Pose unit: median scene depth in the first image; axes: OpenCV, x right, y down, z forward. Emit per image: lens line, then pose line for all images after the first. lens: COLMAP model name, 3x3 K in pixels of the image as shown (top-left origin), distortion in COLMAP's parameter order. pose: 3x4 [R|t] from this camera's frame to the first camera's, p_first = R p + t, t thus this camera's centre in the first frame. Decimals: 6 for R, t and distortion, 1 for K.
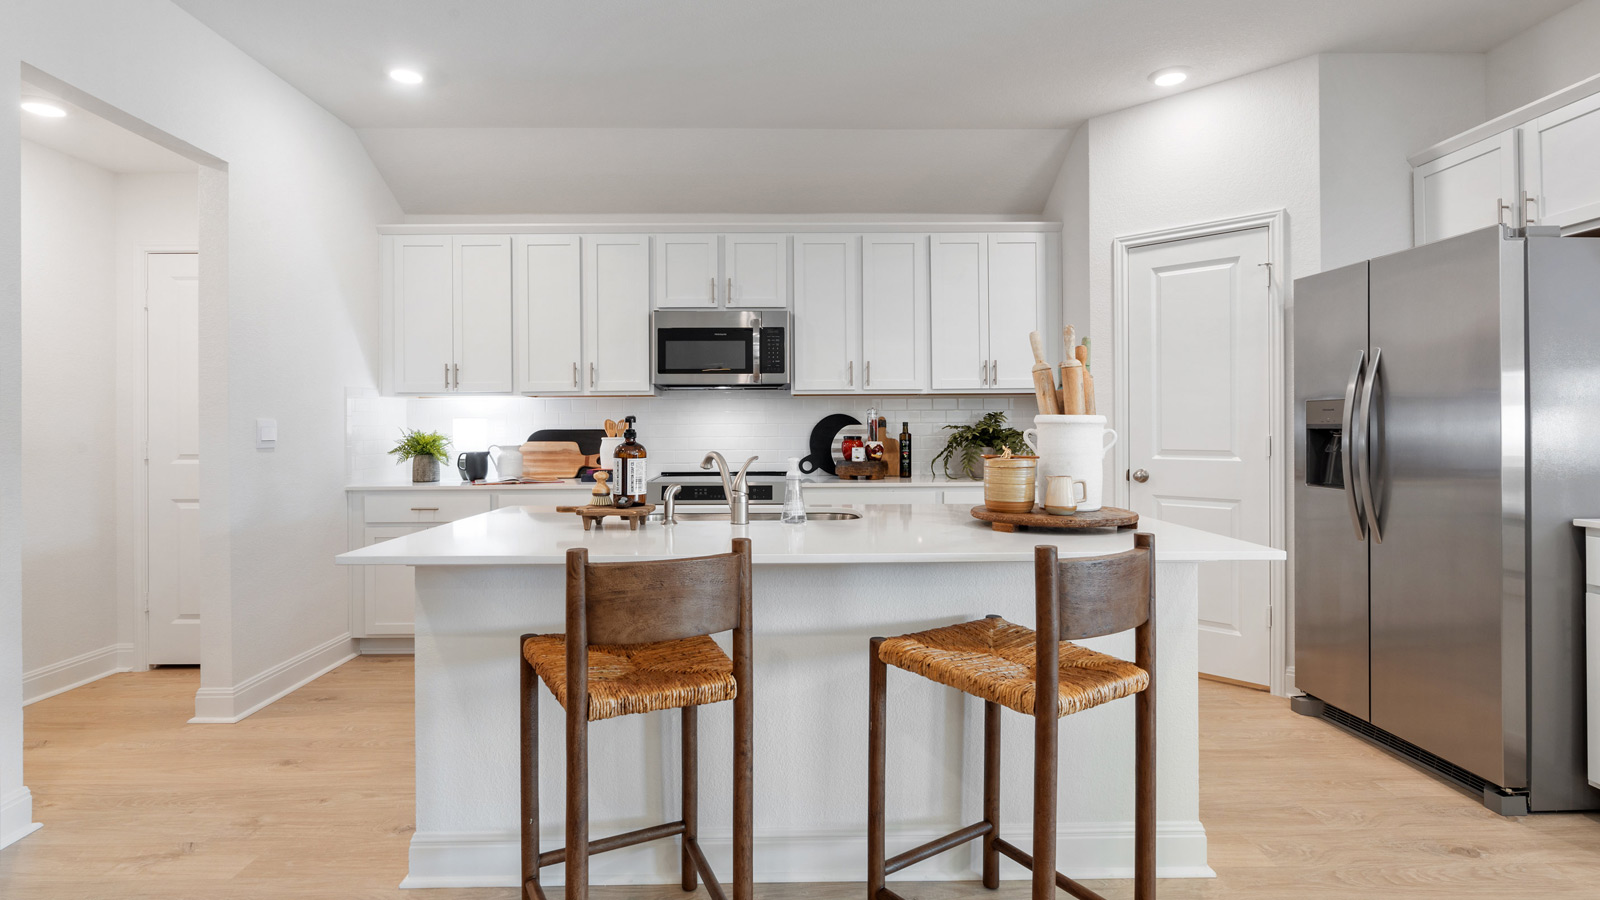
lens RADIAL K [[800.8, 0, 795.5], [0, 800.8, 422.5], [0, 0, 1]] dist [-0.003666, 0.001315]
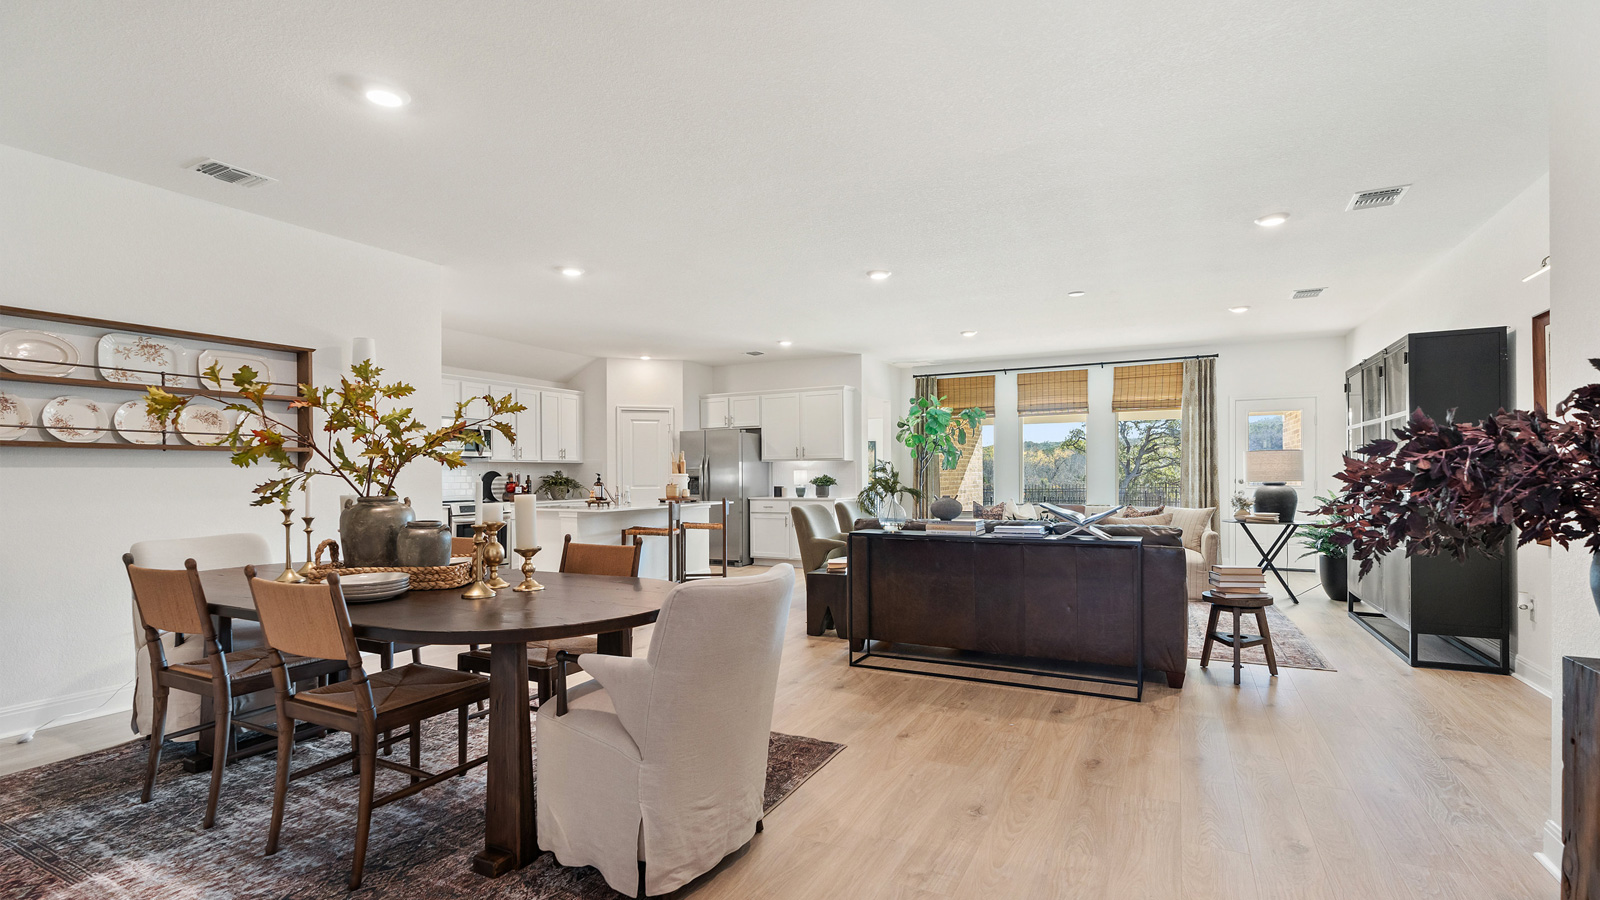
lens RADIAL K [[739.2, 0, 803.4], [0, 739.2, 472.4], [0, 0, 1]] dist [0.002555, 0.001586]
pose [[0.472737, 0.003885, 0.881195, -1.329712], [-0.001645, 0.999992, -0.003526, -0.001634], [-0.881202, 0.000217, 0.472740, -0.638270]]
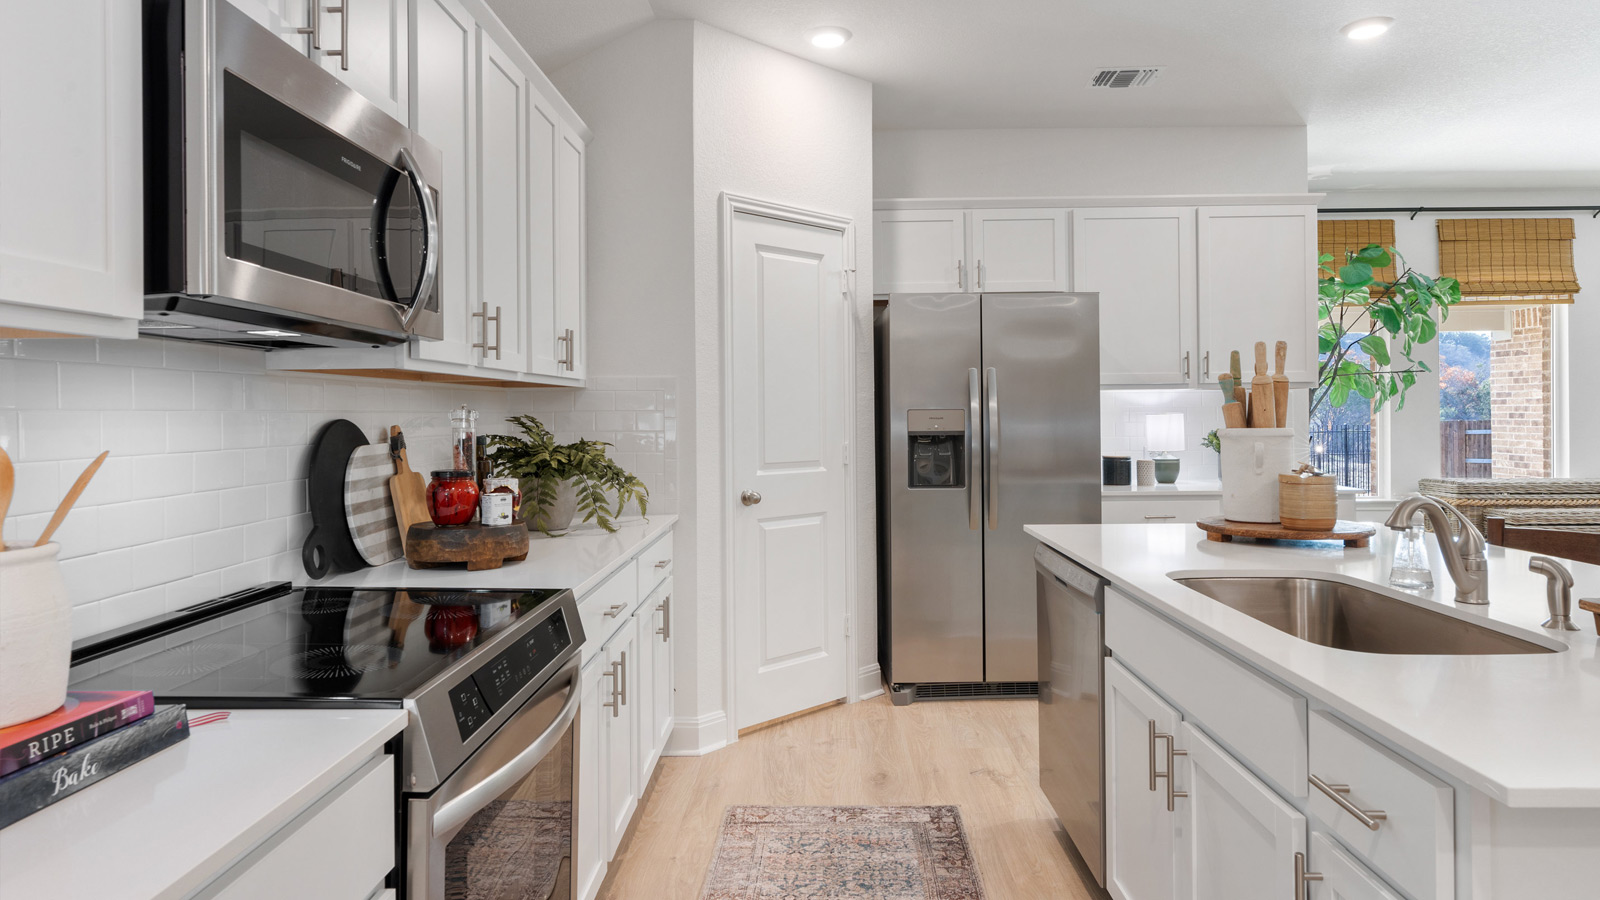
lens RADIAL K [[895.8, 0, 792.7], [0, 895.8, 444.2], [0, 0, 1]] dist [-0.004316, 0.004961]
pose [[0.043721, -0.030953, 0.998564, -0.420256], [0.000671, 0.999521, 0.030953, -0.013242], [-0.999044, -0.000683, 0.043721, 0.808550]]
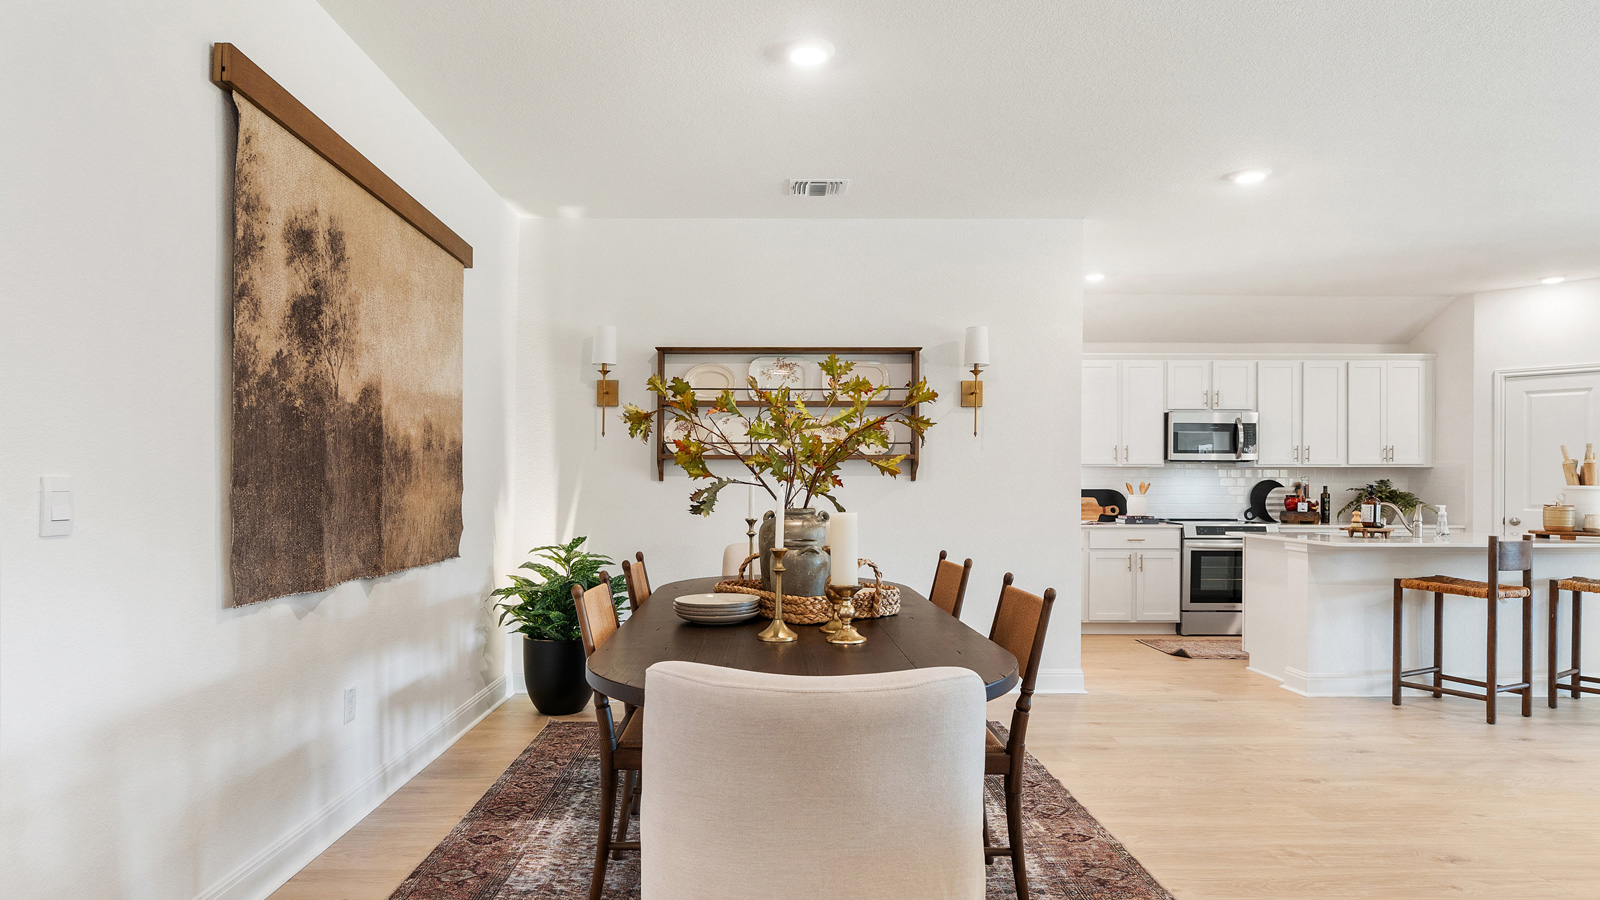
lens RADIAL K [[895.8, 0, 766.2], [0, 895.8, 486.8], [0, 0, 1]] dist [-0.004316, 0.004961]
pose [[0.999959, 0.007366, -0.005301, -0.926255], [-0.007322, 0.999939, 0.008245, -0.005150], [0.005362, -0.008206, 0.999952, -0.697409]]
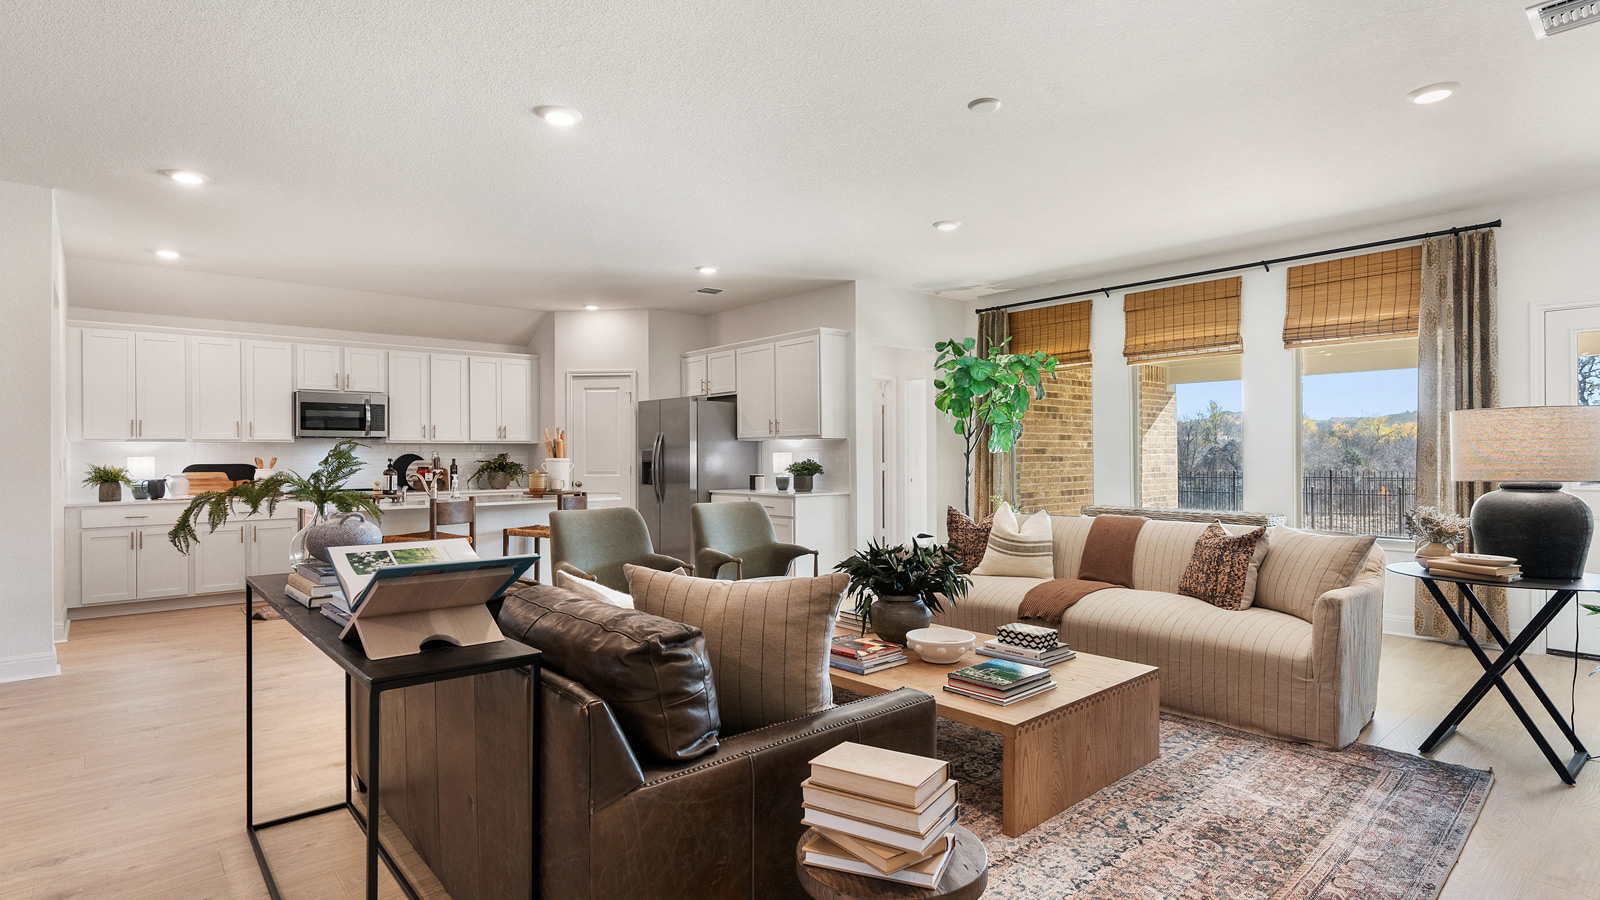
lens RADIAL K [[800.8, 0, 800.4], [0, 800.8, 455.3], [0, 0, 1]] dist [-0.003666, 0.001315]
pose [[0.768473, 0.000248, 0.639882, -0.430167], [-0.002019, 0.999996, 0.002037, -0.013833], [-0.639879, -0.002857, 0.768470, -0.913596]]
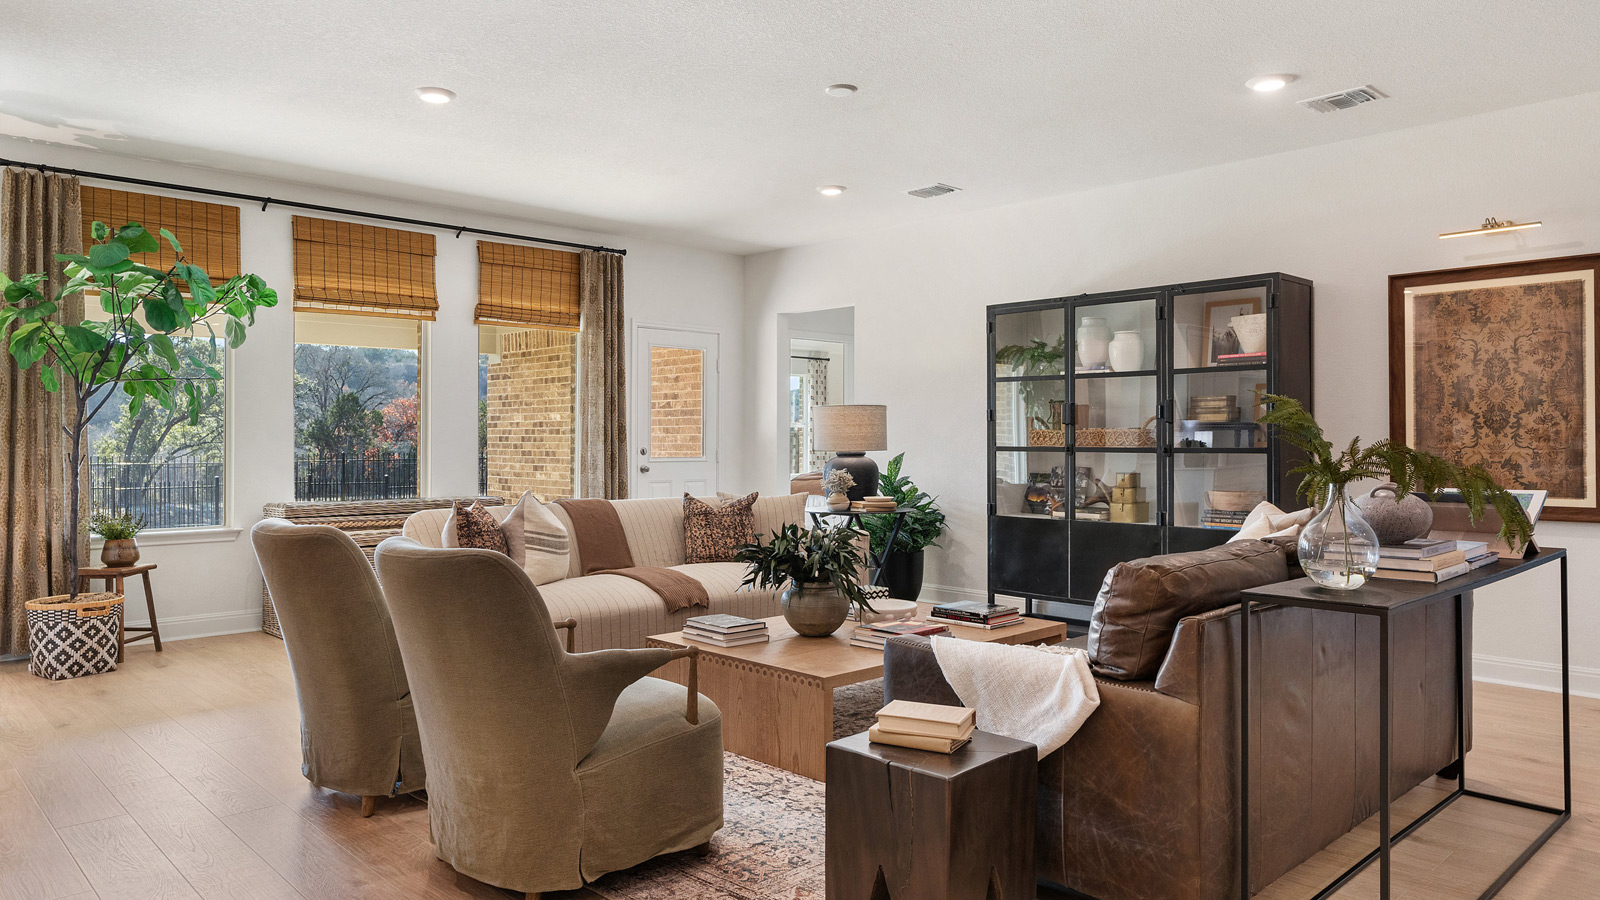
lens RADIAL K [[1028.8, 0, 812.0], [0, 1028.8, 456.1], [0, 0, 1]] dist [-0.039604, -0.000951]
pose [[-0.684046, -0.007322, 0.729402, -0.514493], [-0.001689, 0.999963, 0.008453, 0.005452], [-0.729437, 0.004550, -0.684033, 0.310889]]
